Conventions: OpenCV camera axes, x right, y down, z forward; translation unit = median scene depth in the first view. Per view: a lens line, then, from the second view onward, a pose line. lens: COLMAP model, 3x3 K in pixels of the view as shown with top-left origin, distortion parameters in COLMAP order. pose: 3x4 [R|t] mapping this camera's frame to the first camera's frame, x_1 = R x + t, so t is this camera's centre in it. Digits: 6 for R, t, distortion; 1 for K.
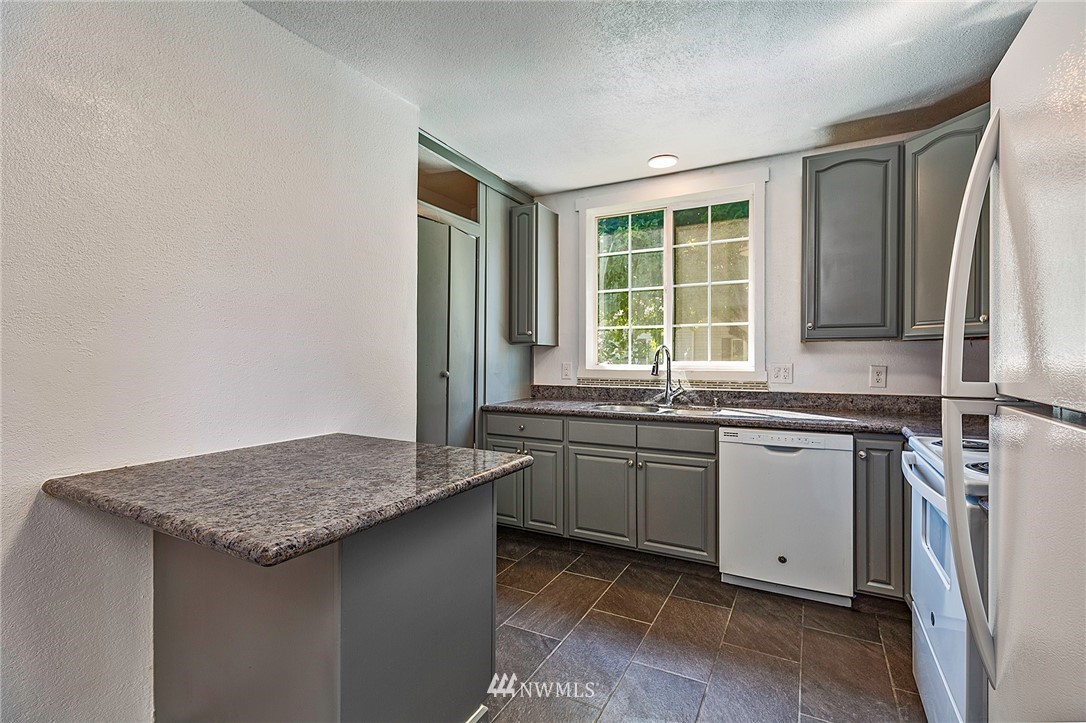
lens RADIAL K [[499.7, 0, 548.8], [0, 499.7, 359.7], [0, 0, 1]] dist [0.018596, -0.000189]
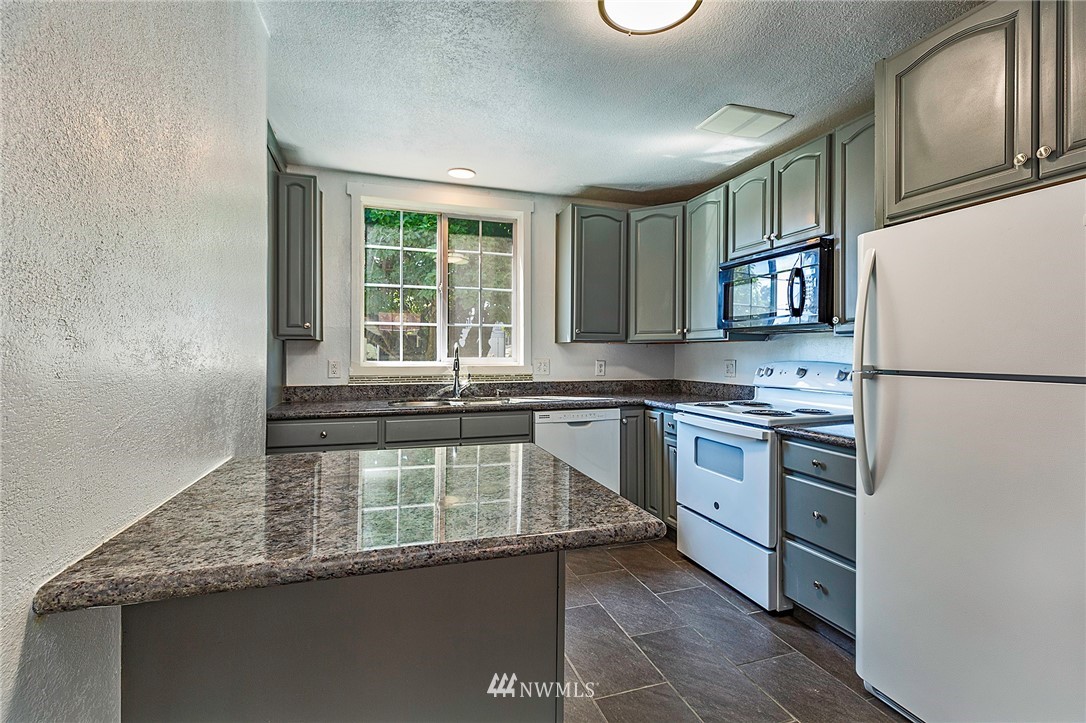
lens RADIAL K [[499.7, 0, 548.8], [0, 499.7, 359.7], [0, 0, 1]] dist [0.018596, -0.000189]
pose [[0.689541, -0.004364, 0.724234, -0.409860], [0.001197, 0.999987, 0.004887, 0.002160], [-0.724246, -0.002503, 0.689537, 0.110731]]
